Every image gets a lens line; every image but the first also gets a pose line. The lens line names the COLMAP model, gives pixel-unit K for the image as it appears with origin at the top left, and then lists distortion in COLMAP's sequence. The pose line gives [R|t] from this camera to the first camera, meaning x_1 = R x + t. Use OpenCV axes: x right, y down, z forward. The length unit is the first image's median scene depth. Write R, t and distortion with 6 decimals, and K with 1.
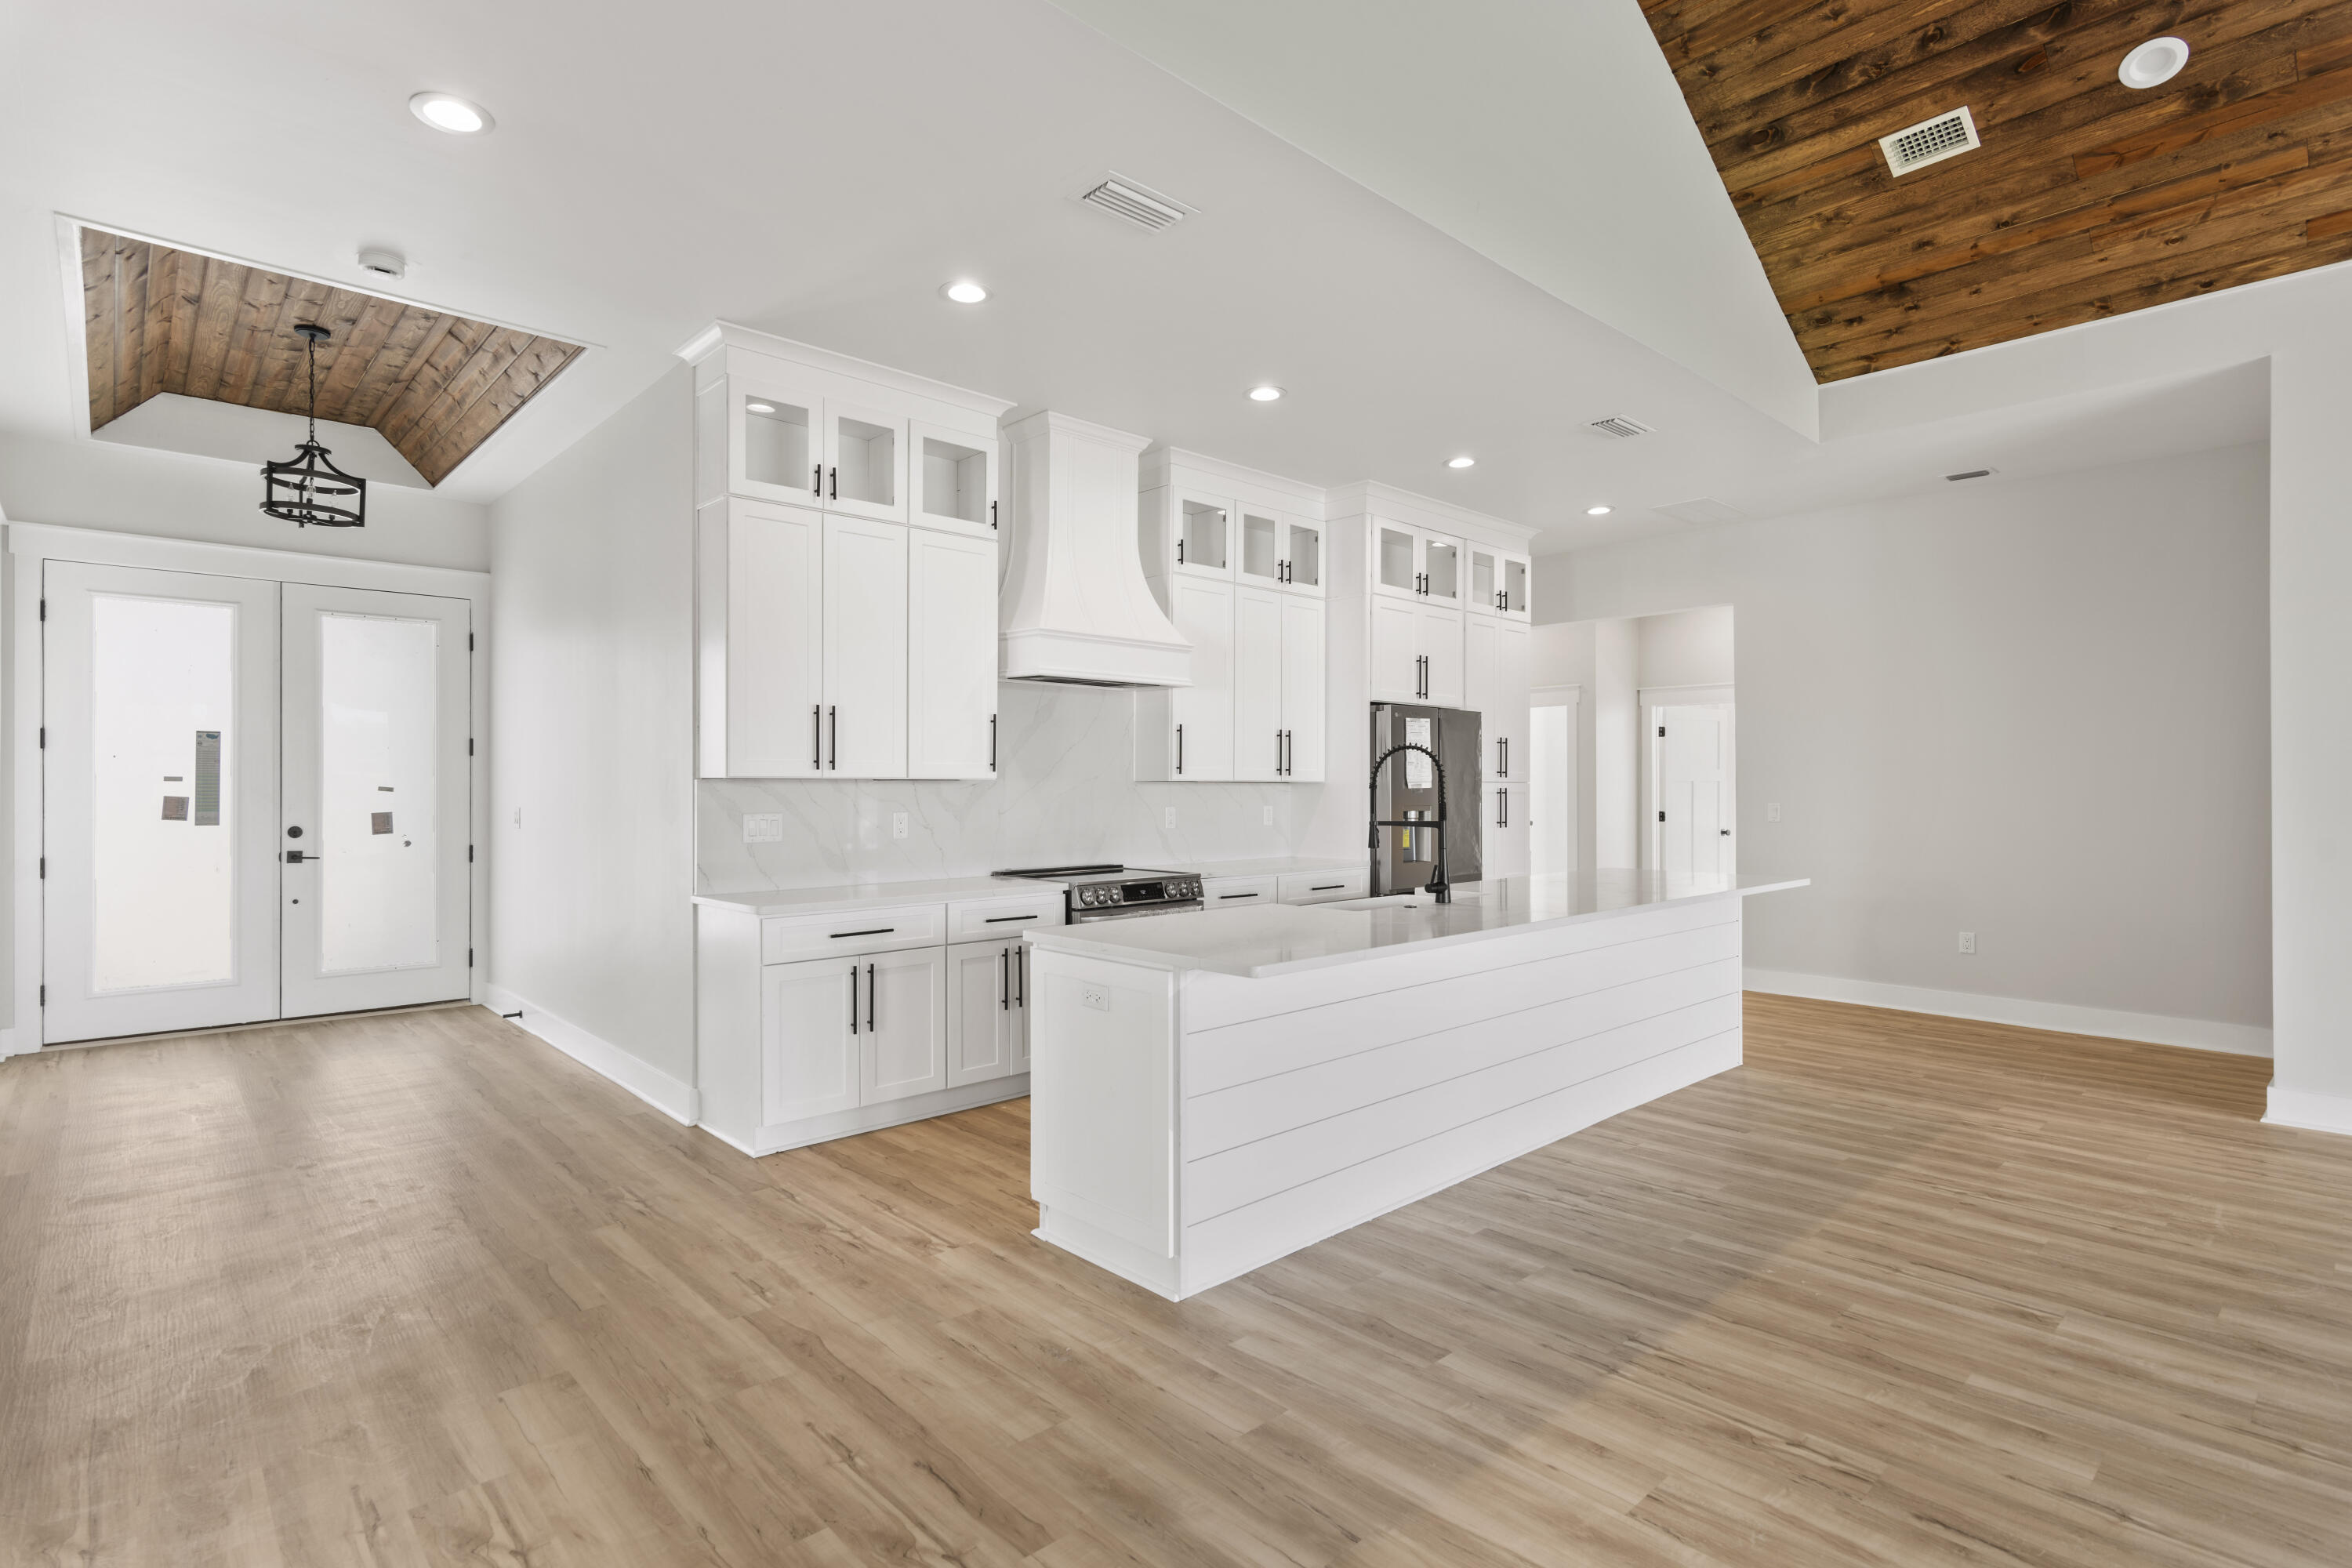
lens RADIAL K [[1150.7, 0, 1176.0], [0, 1150.7, 784.0], [0, 0, 1]] dist [-0.000616, 0.000142]
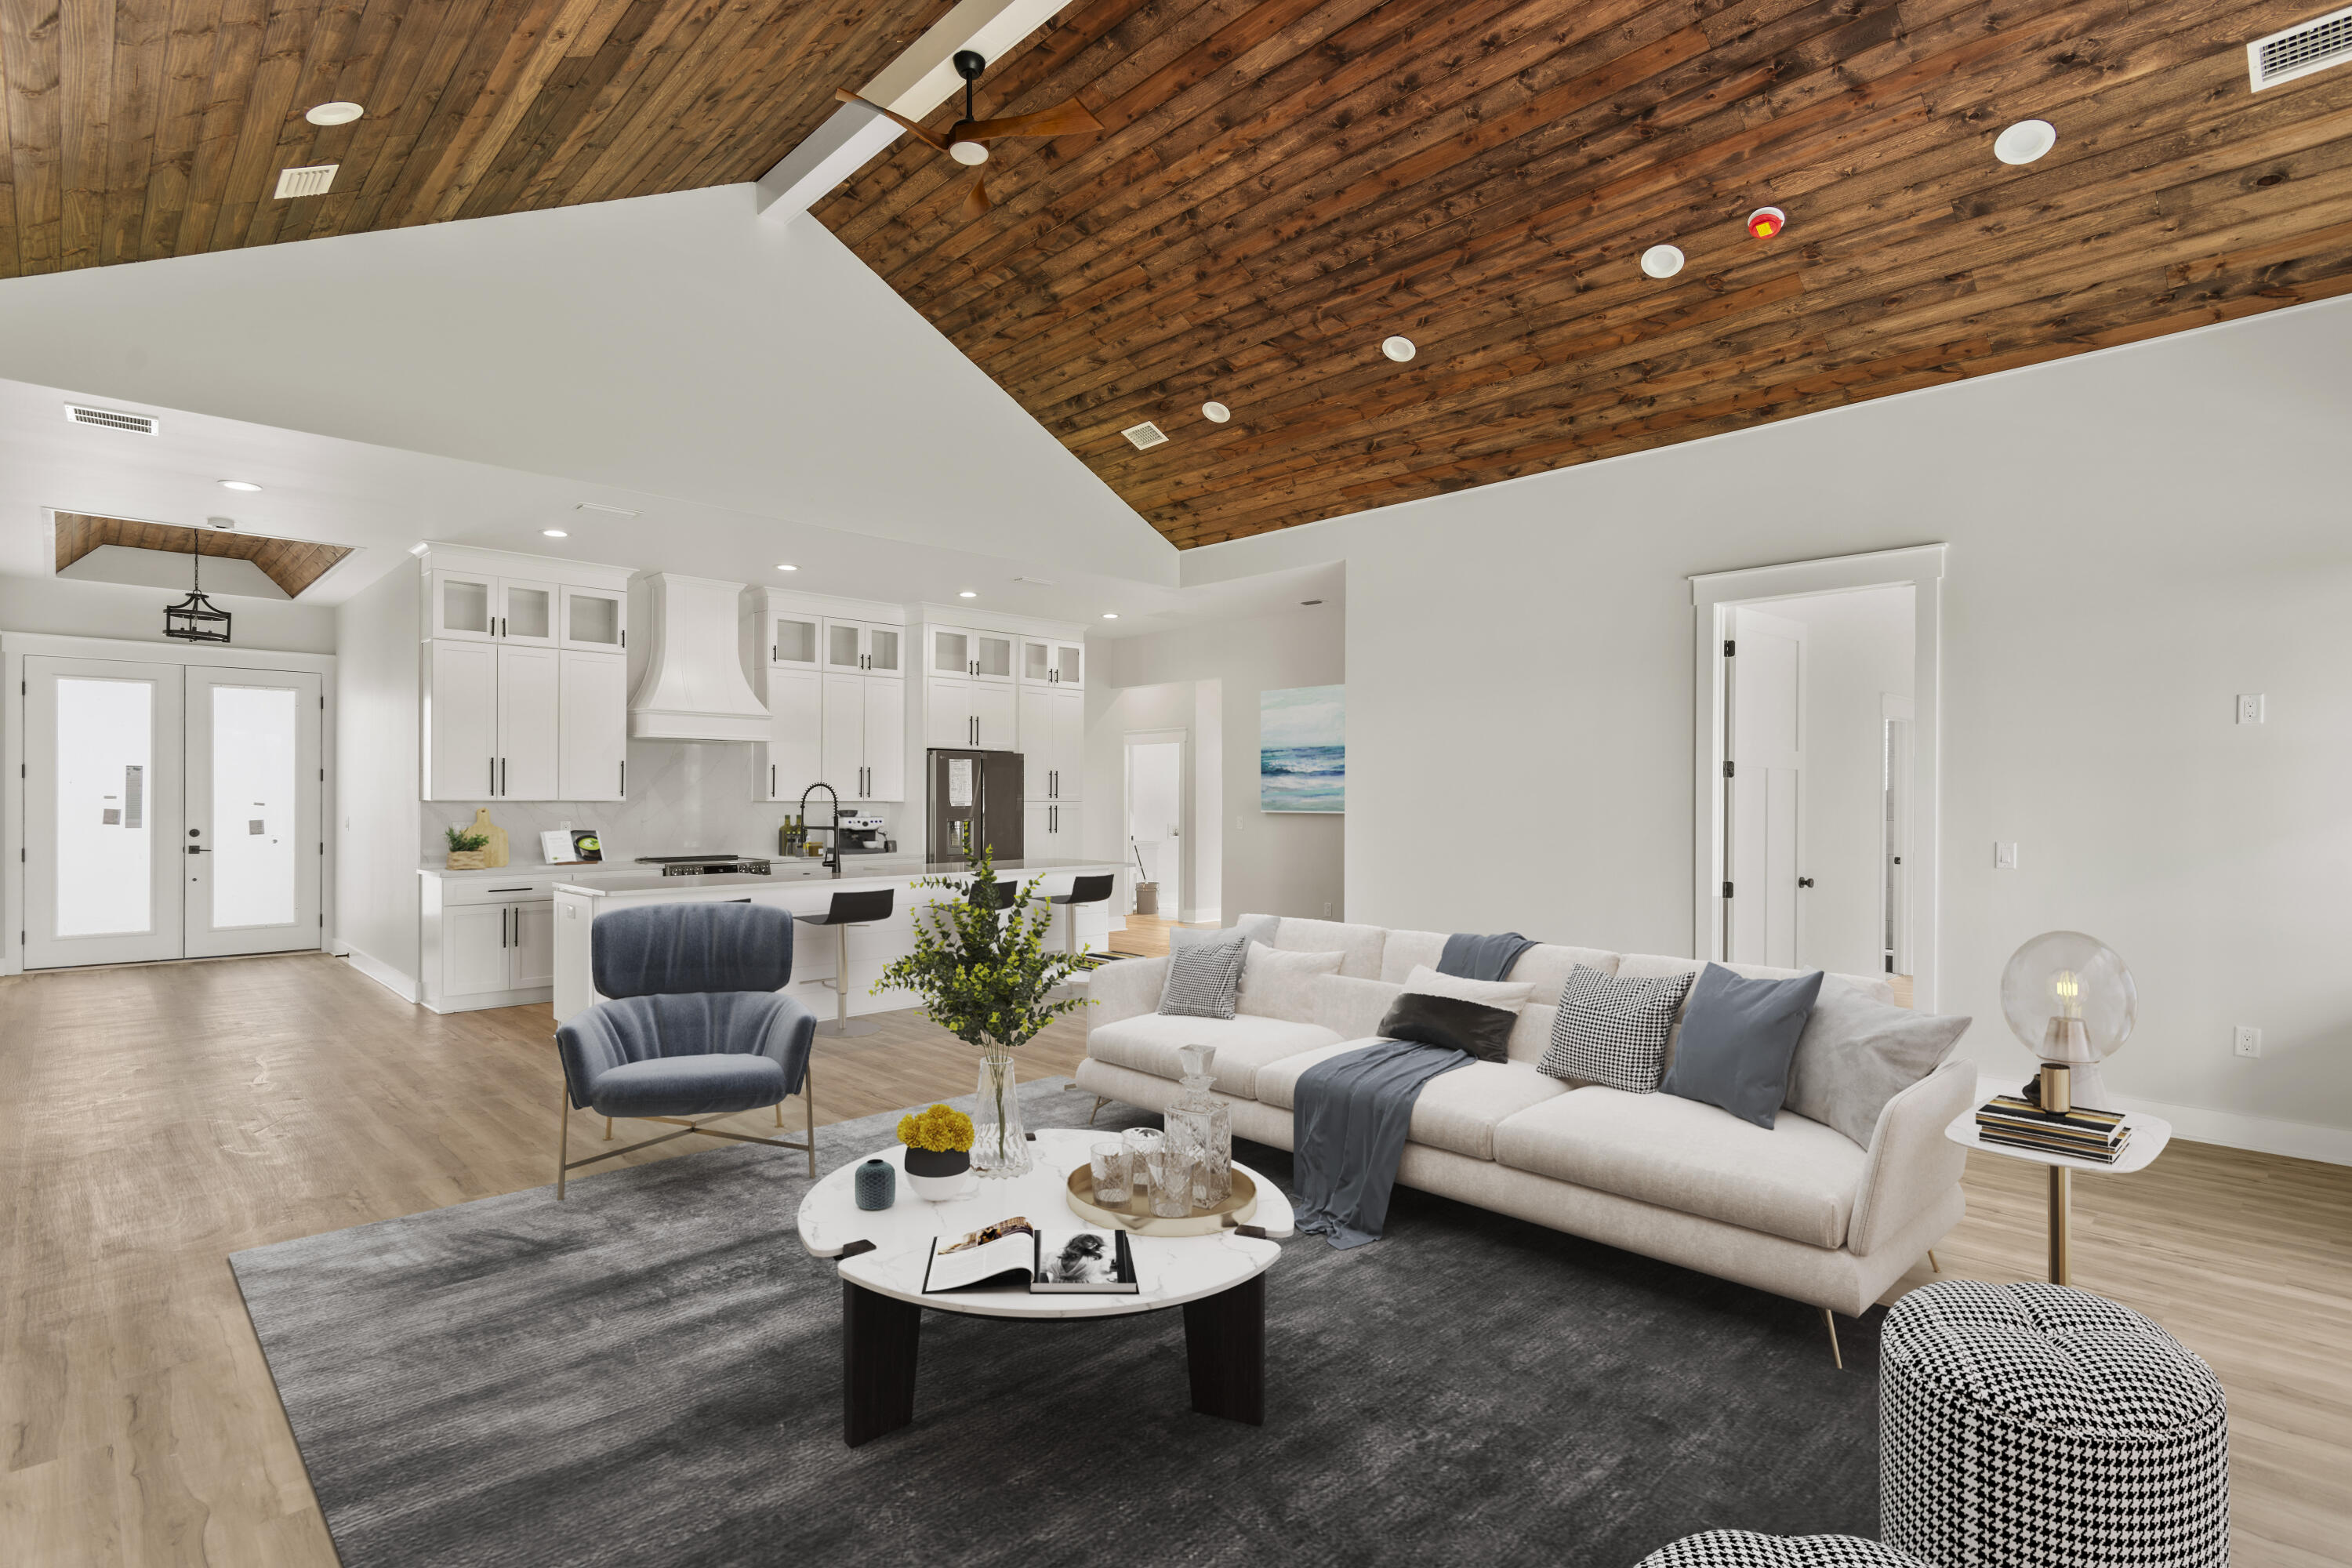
lens RADIAL K [[1145.5, 0, 1174.0], [0, 1145.5, 796.4], [0, 0, 1]] dist [-0.000072, -0.000157]
pose [[0.999691, 0.003814, 0.024556, 0.494997], [-0.003850, 0.999992, 0.001432, -0.013224], [-0.024550, -0.001526, 0.999697, -0.545538]]
